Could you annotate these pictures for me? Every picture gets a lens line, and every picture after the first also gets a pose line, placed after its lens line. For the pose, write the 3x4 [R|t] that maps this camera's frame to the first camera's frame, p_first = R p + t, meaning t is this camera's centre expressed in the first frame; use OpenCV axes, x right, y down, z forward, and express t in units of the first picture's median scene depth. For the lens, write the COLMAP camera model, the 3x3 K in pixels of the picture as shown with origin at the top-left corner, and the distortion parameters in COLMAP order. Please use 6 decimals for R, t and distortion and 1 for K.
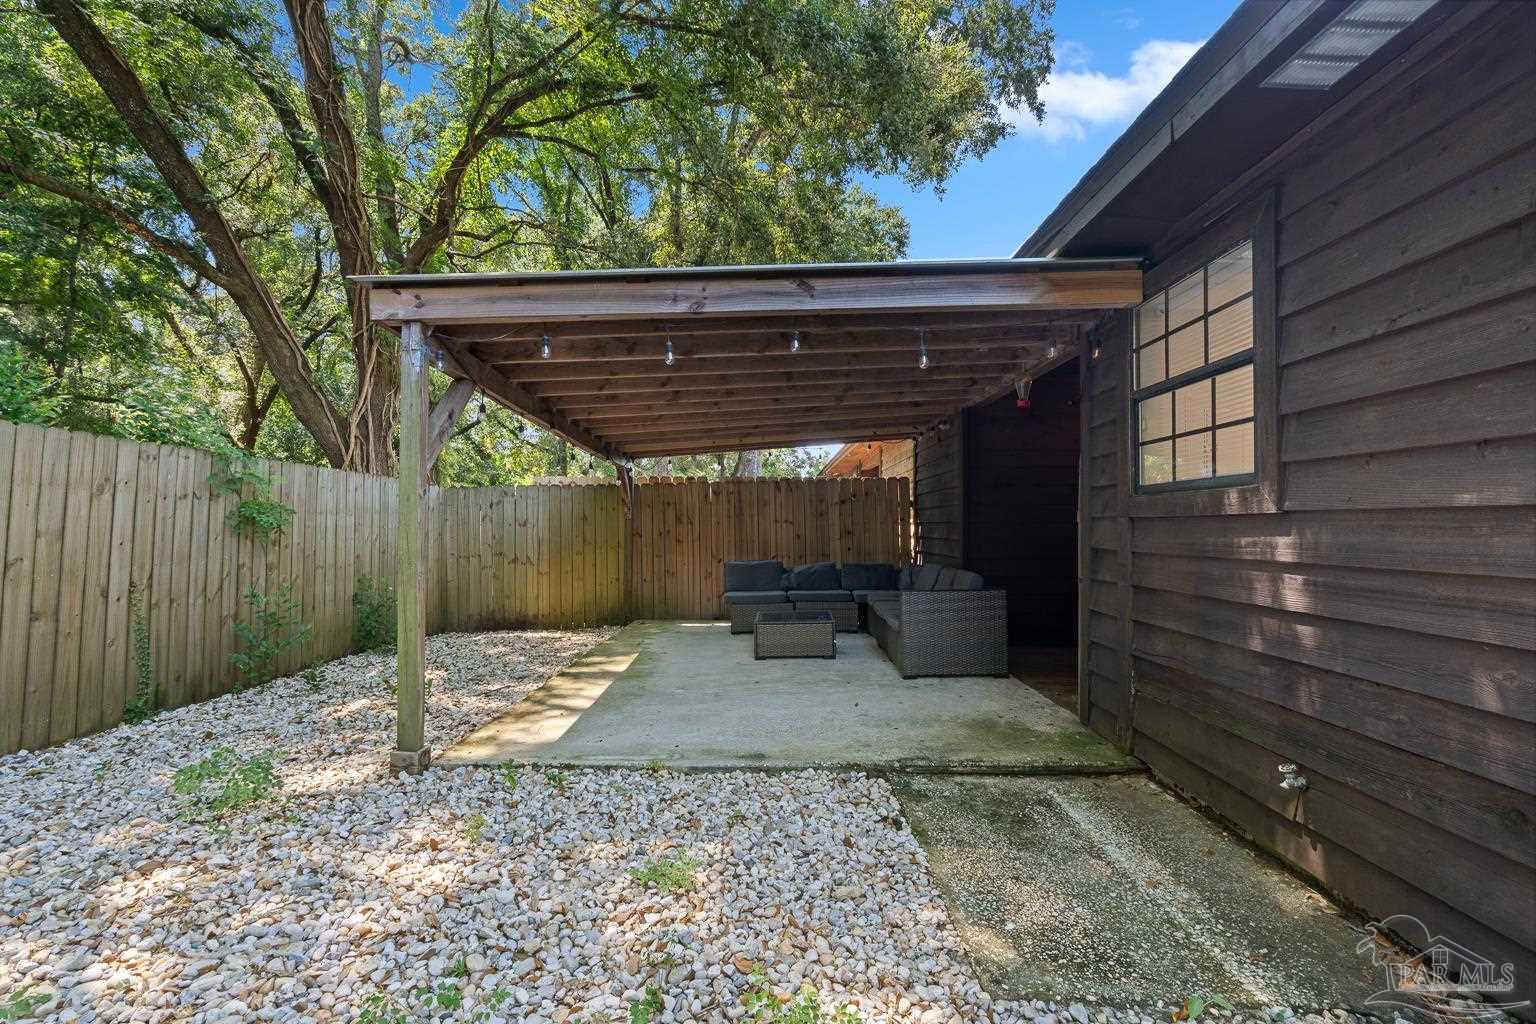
lens RADIAL K [[690.3, 0, 764.7], [0, 690.3, 518.8], [0, 0, 1]] dist [-0.001409, 0.000017]
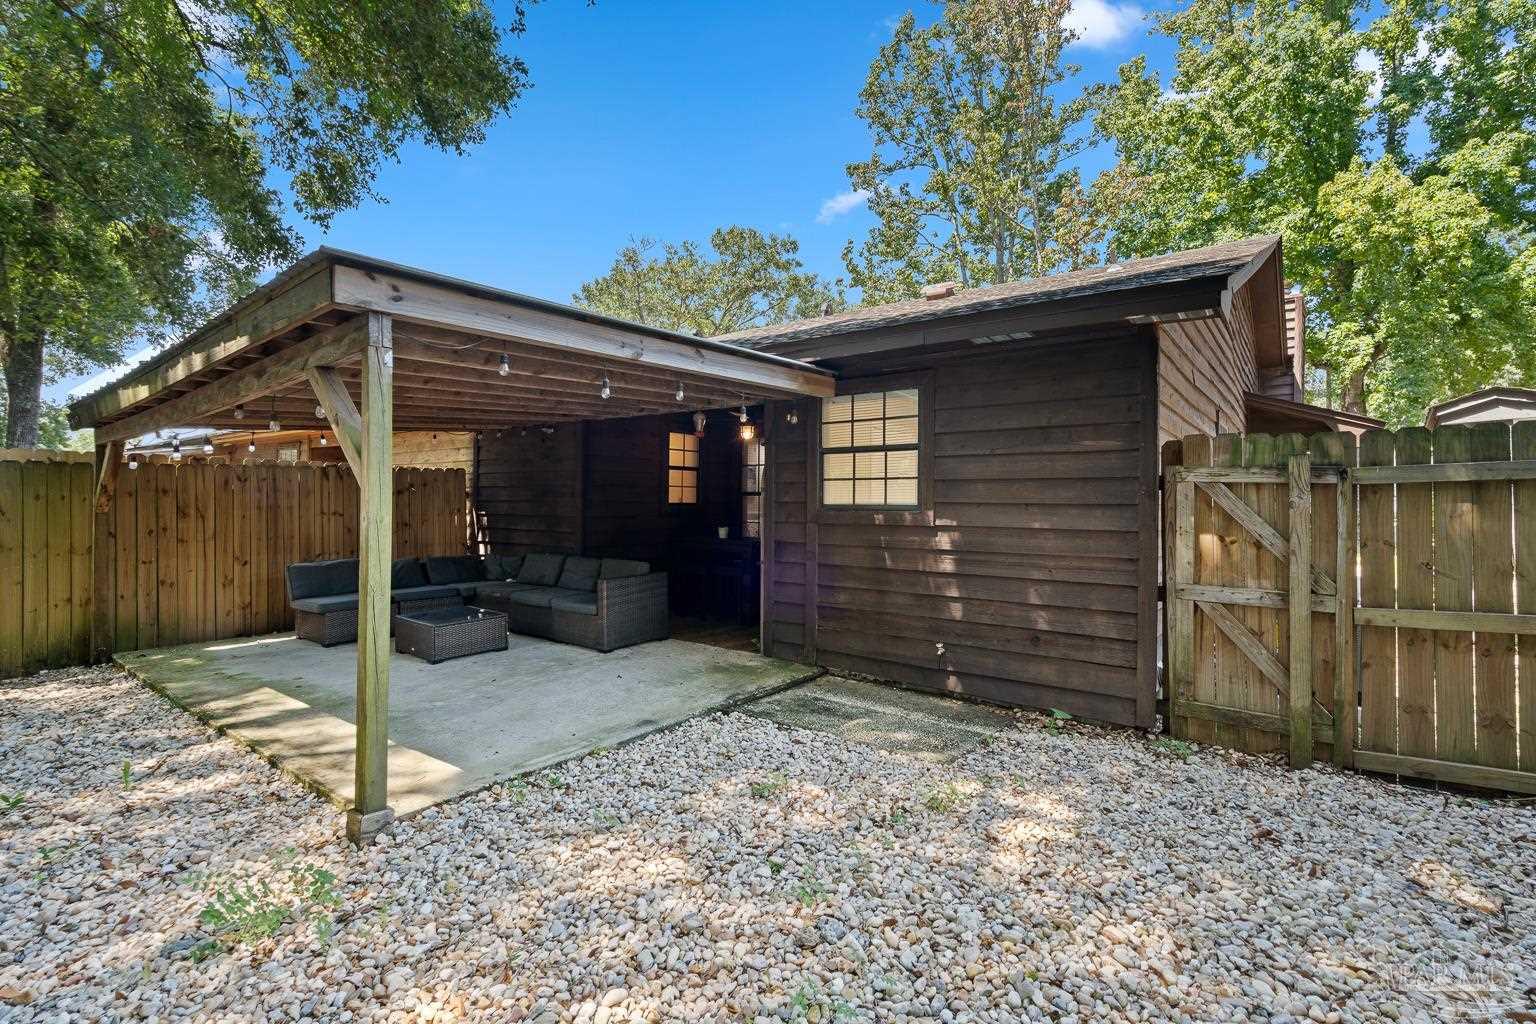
lens RADIAL K [[695.0, 0, 762.8], [0, 695.0, 504.6], [0, 0, 1]] dist [-0.001810, -0.000040]
pose [[0.607280, 0.000940, 0.794487, -0.888140], [-0.013889, 0.999859, 0.009433, -0.060786], [-0.794367, -0.016763, 0.607207, 0.089610]]
